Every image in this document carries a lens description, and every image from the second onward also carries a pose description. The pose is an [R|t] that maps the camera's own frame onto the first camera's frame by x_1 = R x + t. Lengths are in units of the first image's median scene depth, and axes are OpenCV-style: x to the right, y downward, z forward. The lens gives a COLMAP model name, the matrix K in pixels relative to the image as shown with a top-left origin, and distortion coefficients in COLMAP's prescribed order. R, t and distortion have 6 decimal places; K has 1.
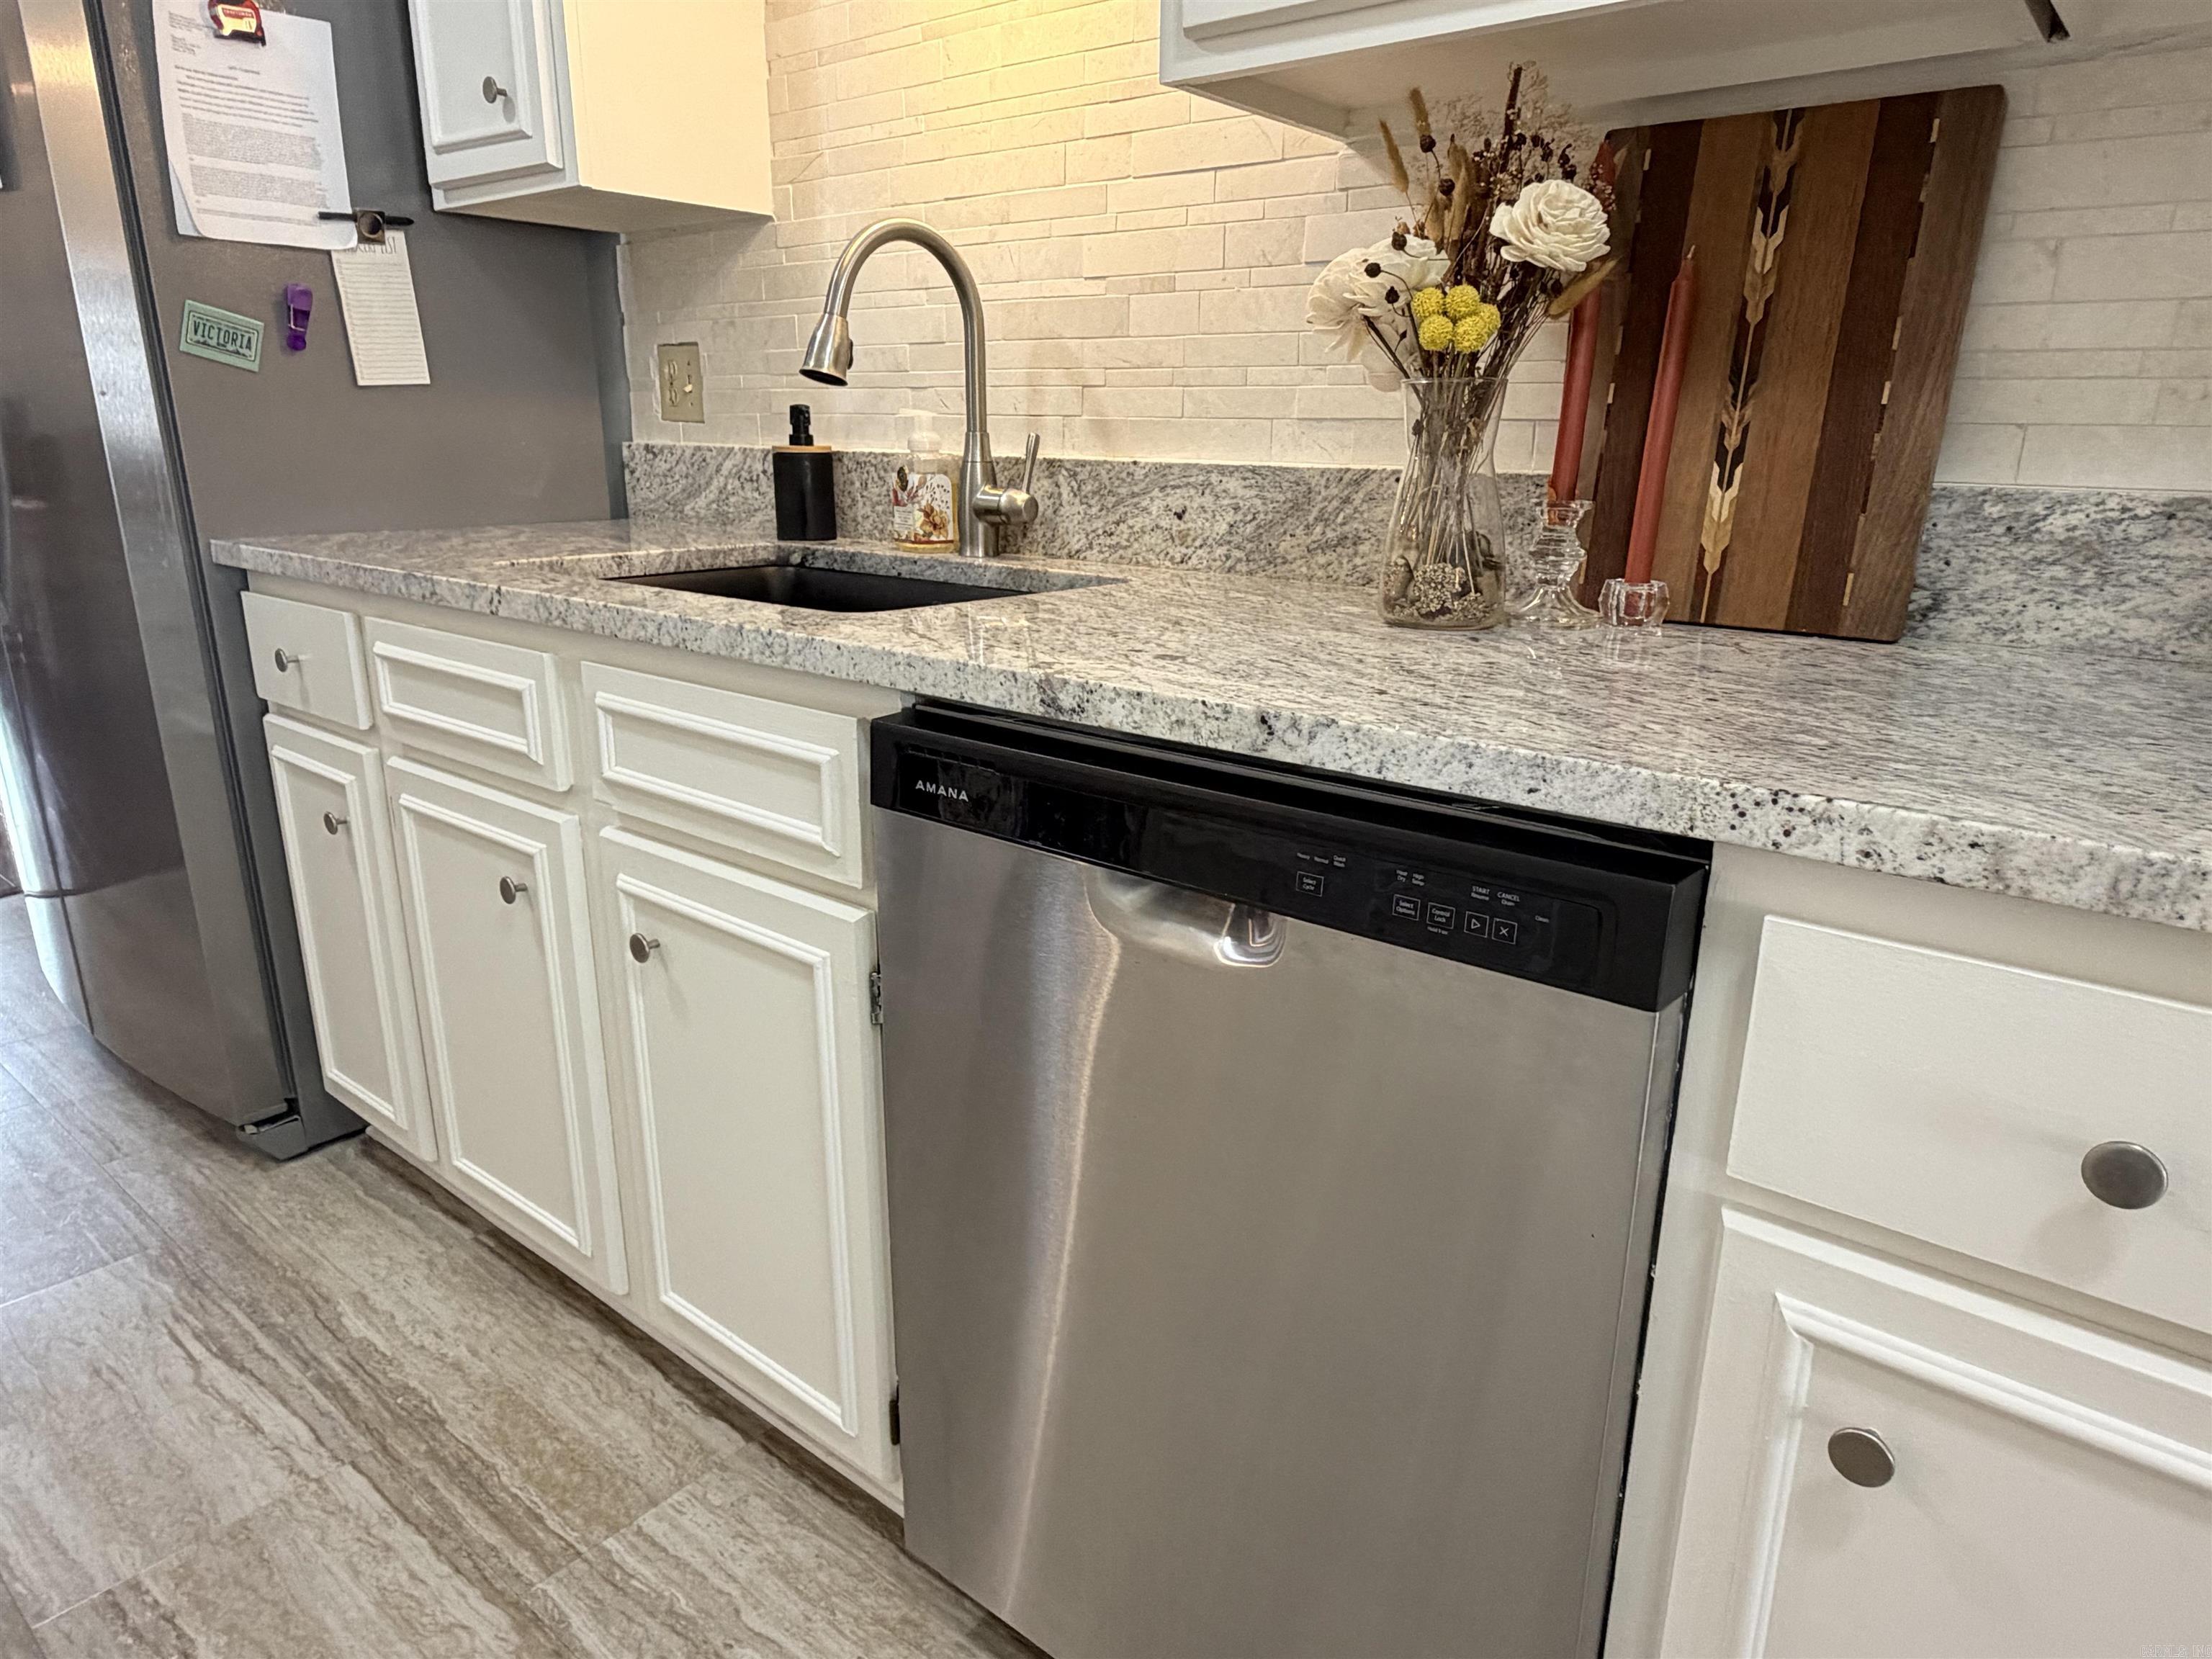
lens RADIAL K [[1381.2, 0, 1125.0], [0, 1381.2, 837.2], [0, 0, 1]] dist [-0.006881, 0.001683]
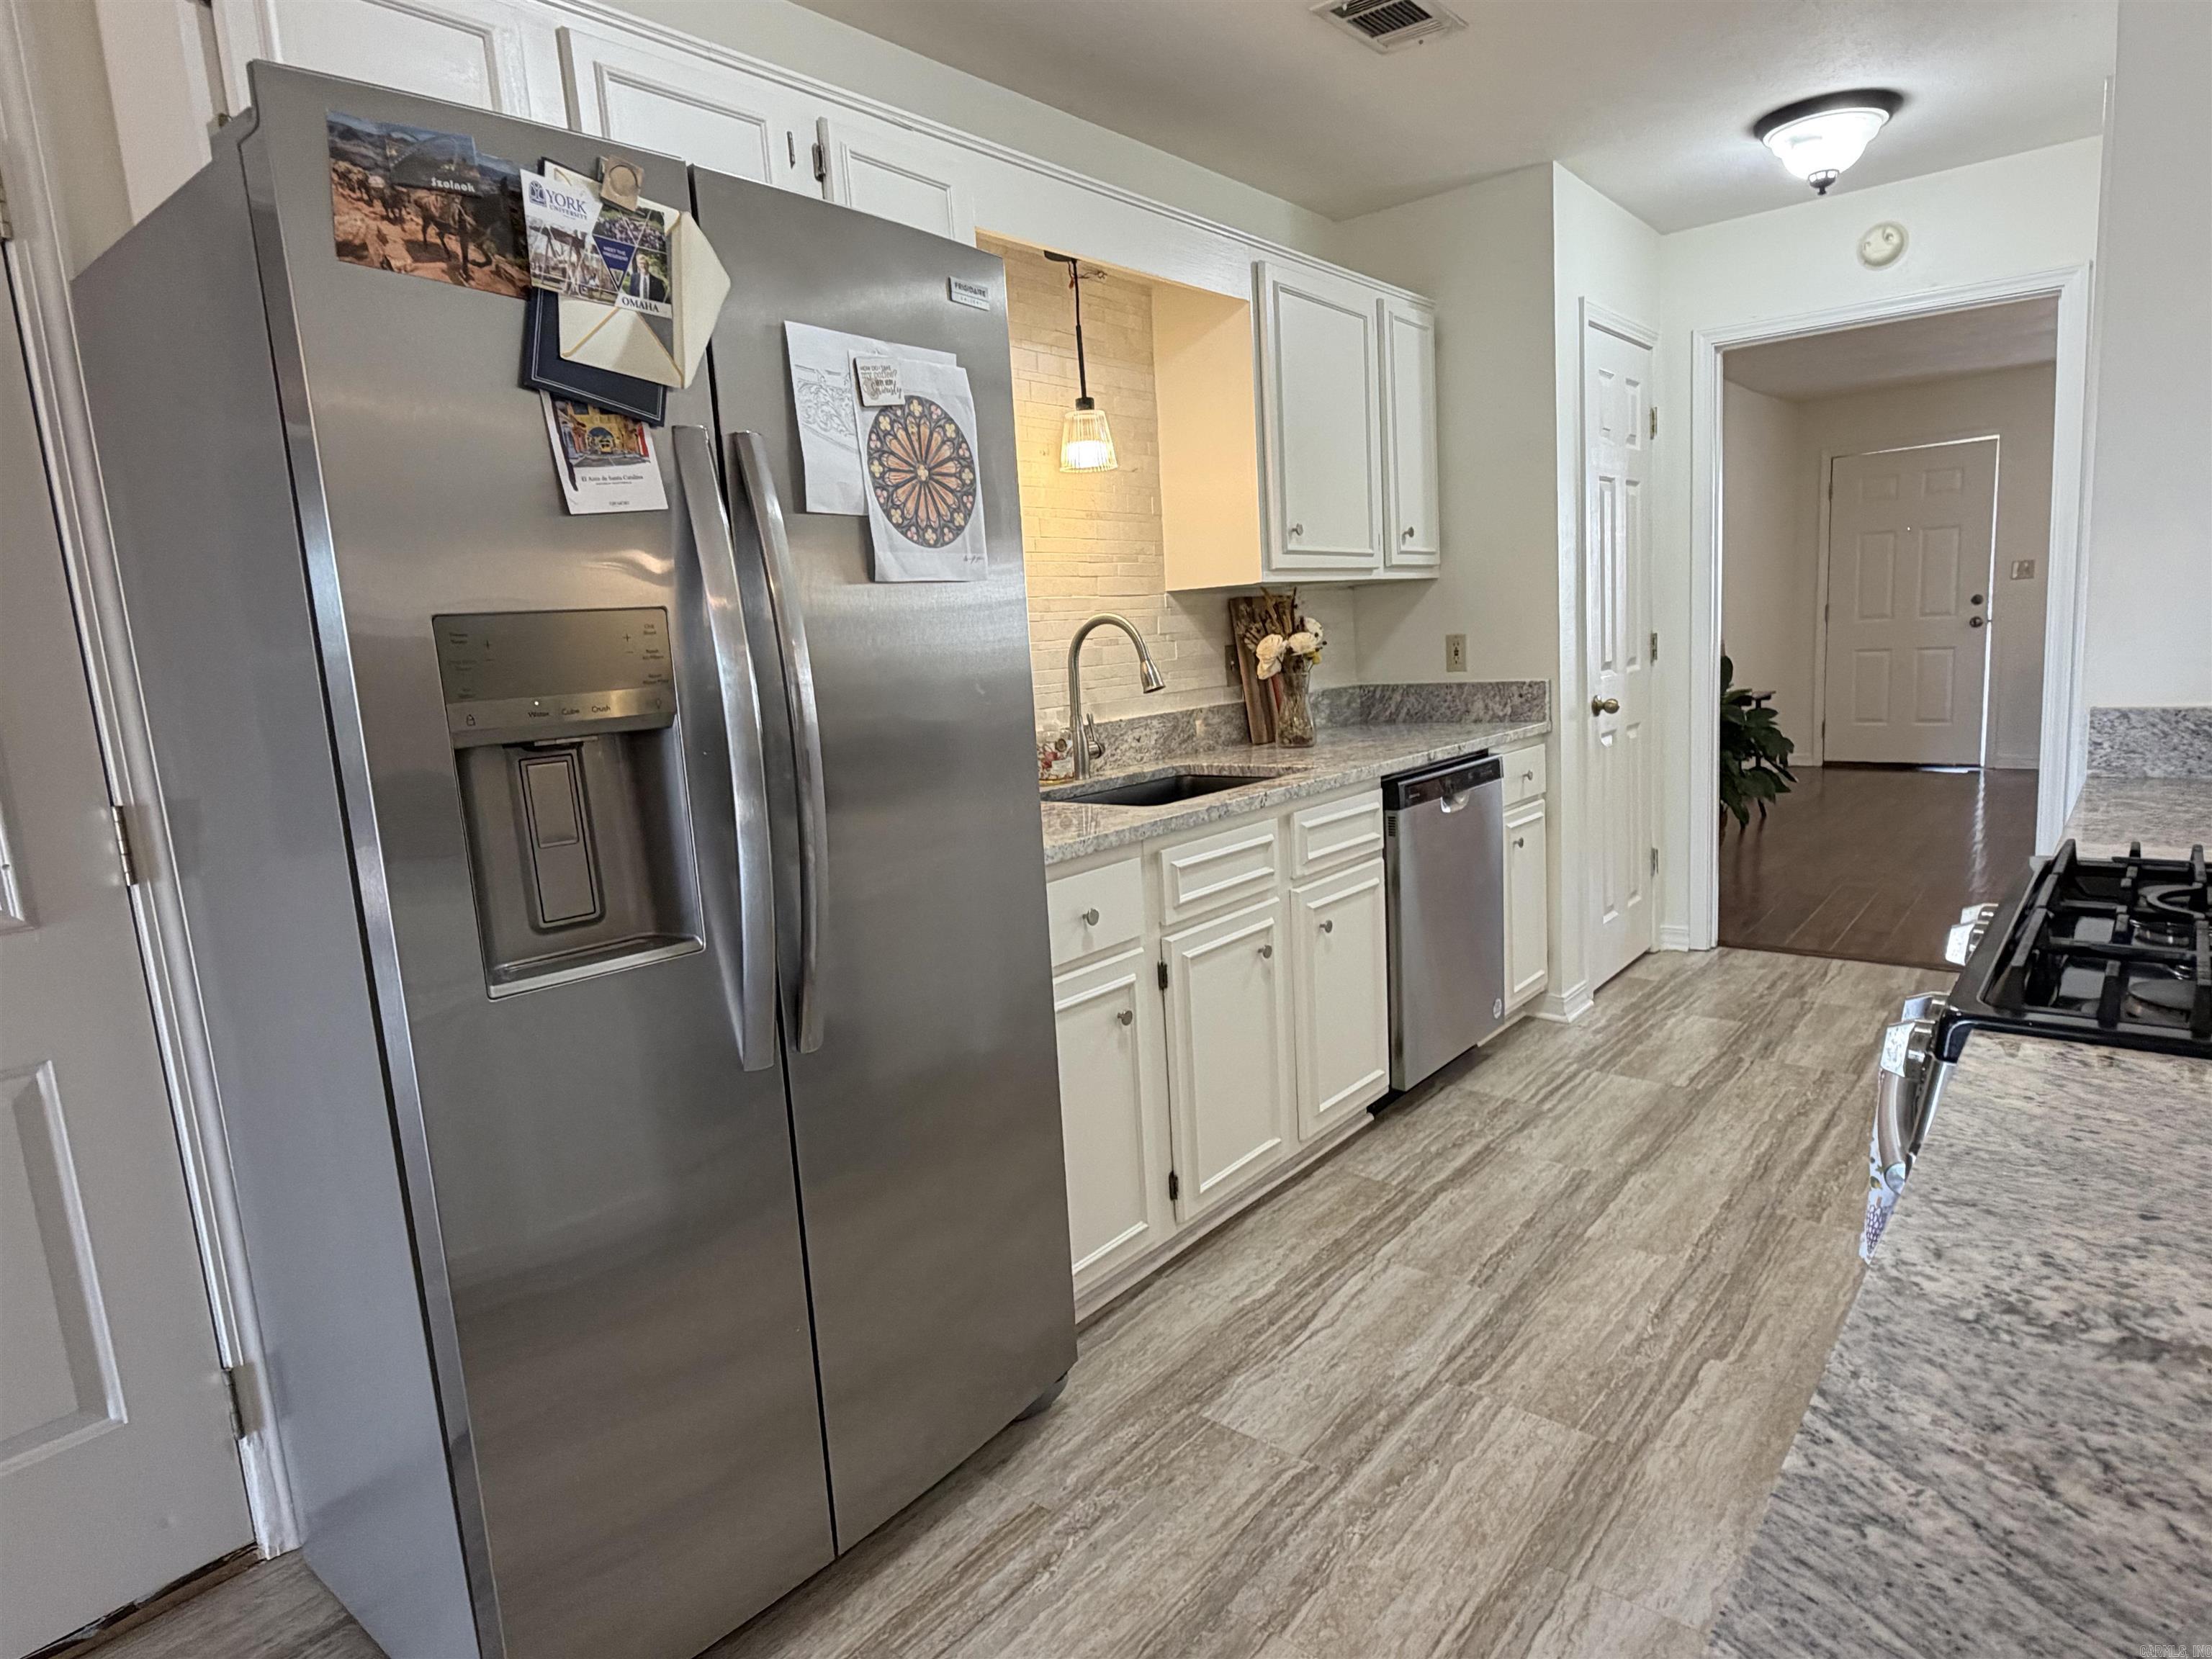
lens RADIAL K [[1273.6, 0, 1117.3], [0, 1273.6, 837.4], [0, 0, 1]] dist [-0.002777, 0.000427]
pose [[0.001073, -0.175143, 0.984542, -1.926537], [0.341228, 0.925515, 0.164271, -0.418779], [-0.939980, 0.335777, 0.060757, 0.920966]]
